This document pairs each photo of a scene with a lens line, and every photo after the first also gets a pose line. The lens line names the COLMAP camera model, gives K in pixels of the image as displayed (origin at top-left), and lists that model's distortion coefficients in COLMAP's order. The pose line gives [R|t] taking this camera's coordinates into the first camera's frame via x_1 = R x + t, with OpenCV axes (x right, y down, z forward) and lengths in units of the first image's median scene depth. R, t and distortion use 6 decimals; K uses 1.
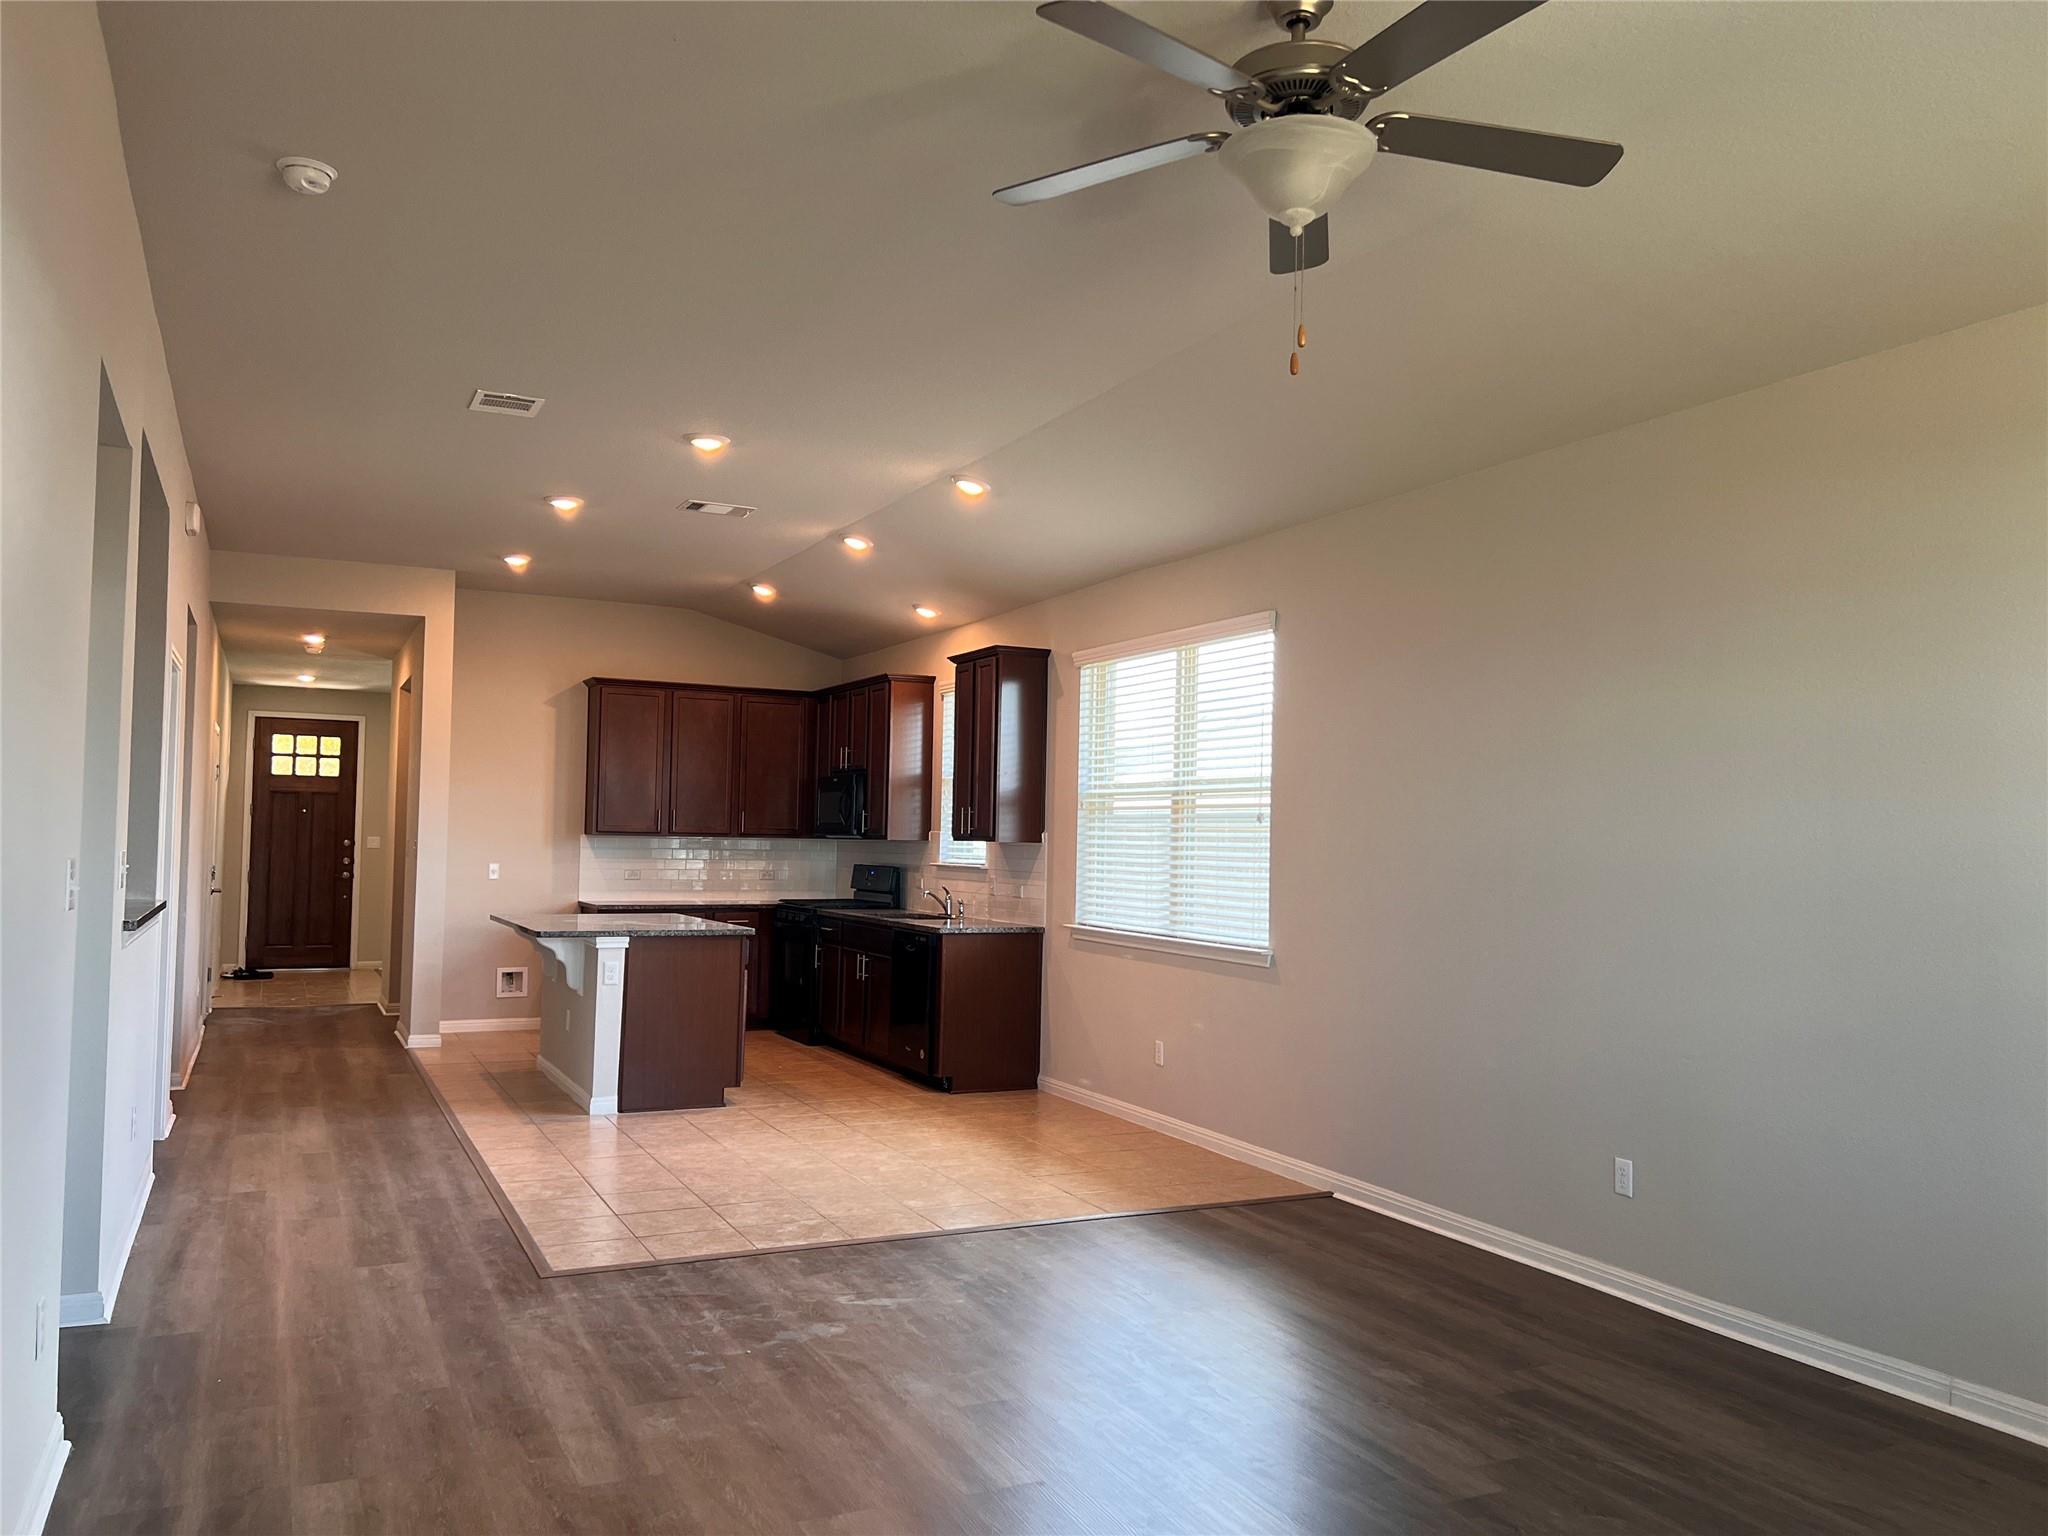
lens RADIAL K [[1547.8, 0, 1036.2], [0, 1547.8, 776.1], [0, 0, 1]] dist [0.087635, -0.126718]
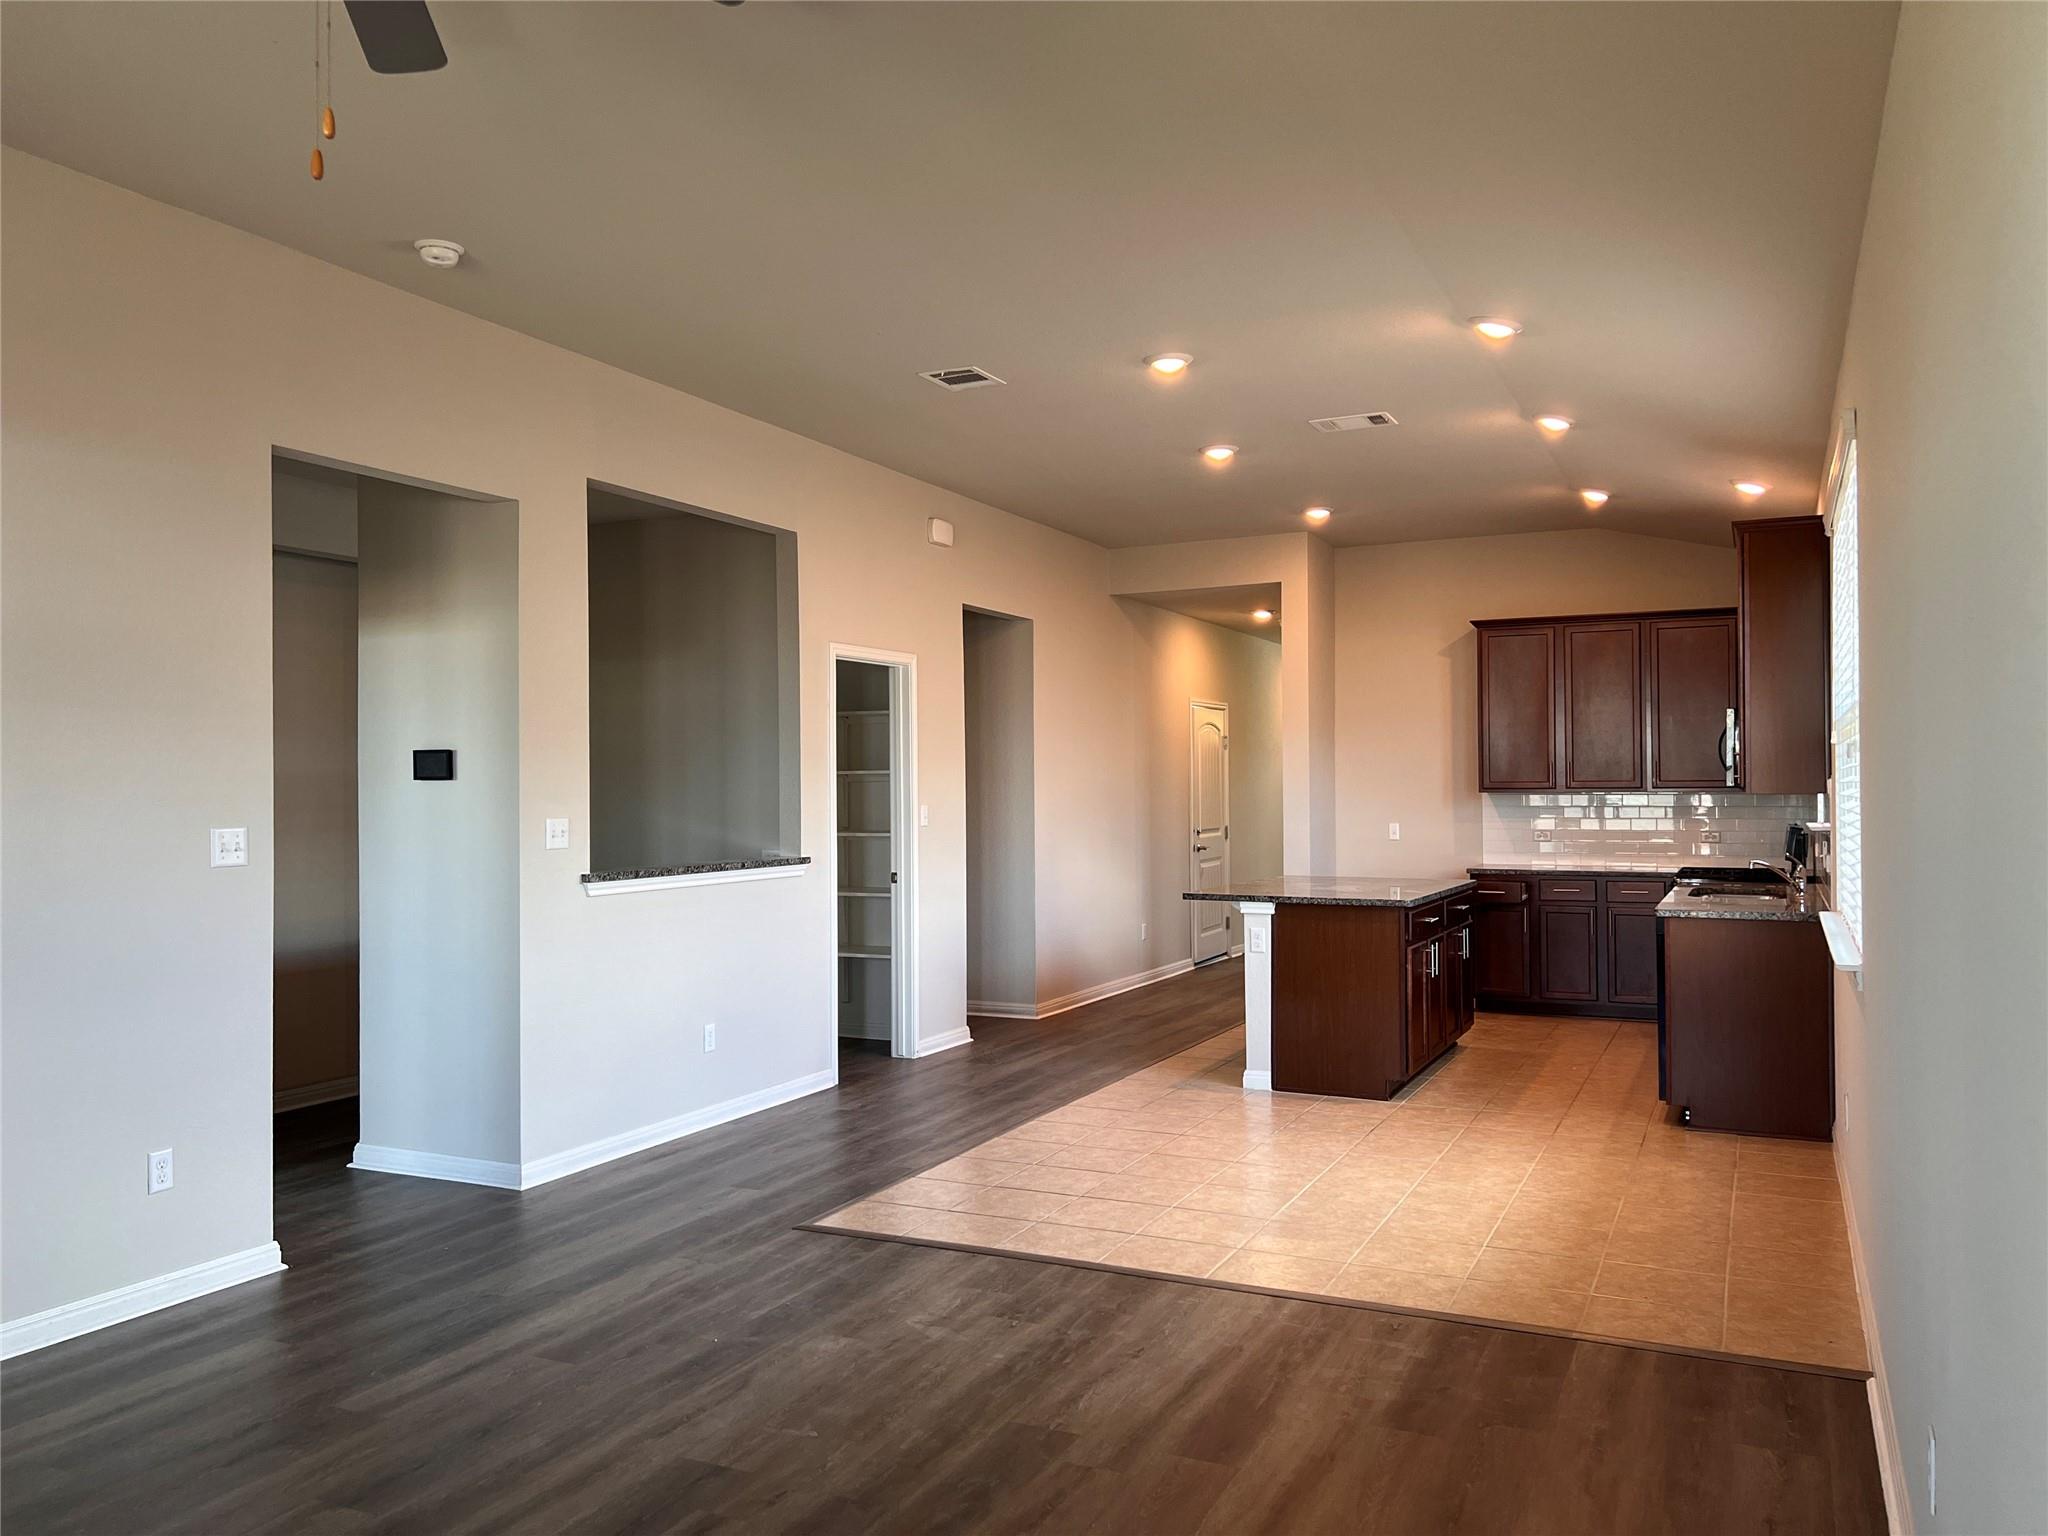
lens RADIAL K [[1547.8, 0, 1036.2], [0, 1547.8, 776.1], [0, 0, 1]] dist [0.087635, -0.126718]
pose [[0.620940, -0.028907, -0.783325, 0.383625], [0.050725, 0.998707, 0.003355, 0.016666], [0.782215, -0.041818, 0.621604, 0.315962]]
